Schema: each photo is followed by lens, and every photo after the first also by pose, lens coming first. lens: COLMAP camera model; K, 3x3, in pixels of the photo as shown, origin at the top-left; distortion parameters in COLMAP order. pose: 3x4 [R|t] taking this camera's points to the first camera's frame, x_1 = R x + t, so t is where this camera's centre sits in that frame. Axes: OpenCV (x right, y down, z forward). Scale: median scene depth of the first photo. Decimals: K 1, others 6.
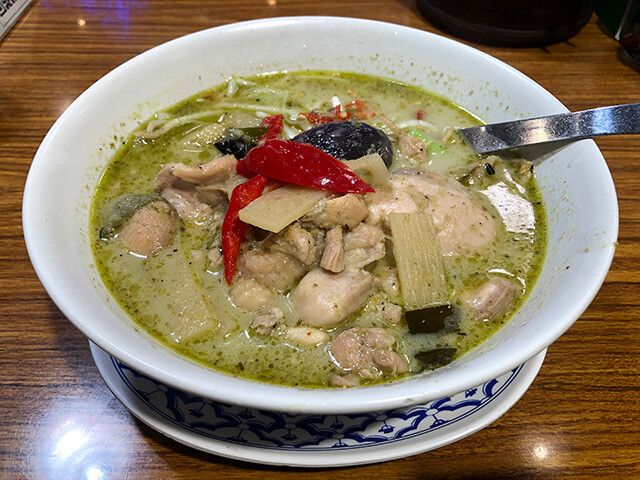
lens RADIAL K [[544.7, 0, 320.0], [0, 544.7, 240.0], [0, 0, 1]] dist [-0.017182, -0.006027]
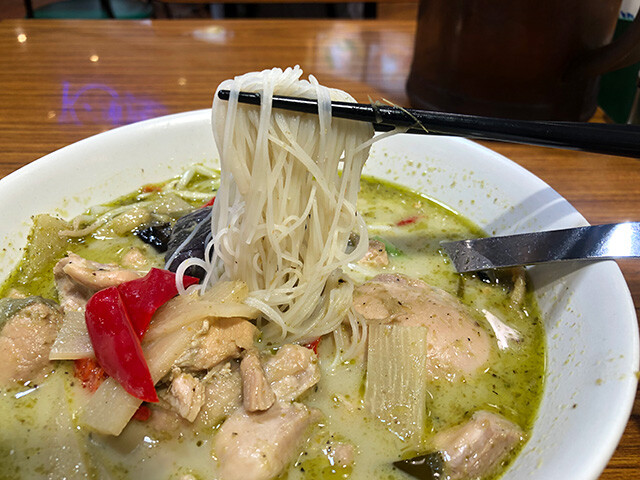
lens RADIAL K [[544.7, 0, 320.0], [0, 544.7, 240.0], [0, 0, 1]] dist [-0.017182, -0.006027]
pose [[0.998806, -0.003881, -0.048706, 0.106275], [-0.005648, 0.980987, -0.193992, -0.015223], [0.048533, 0.194035, 0.979793, 0.157248]]
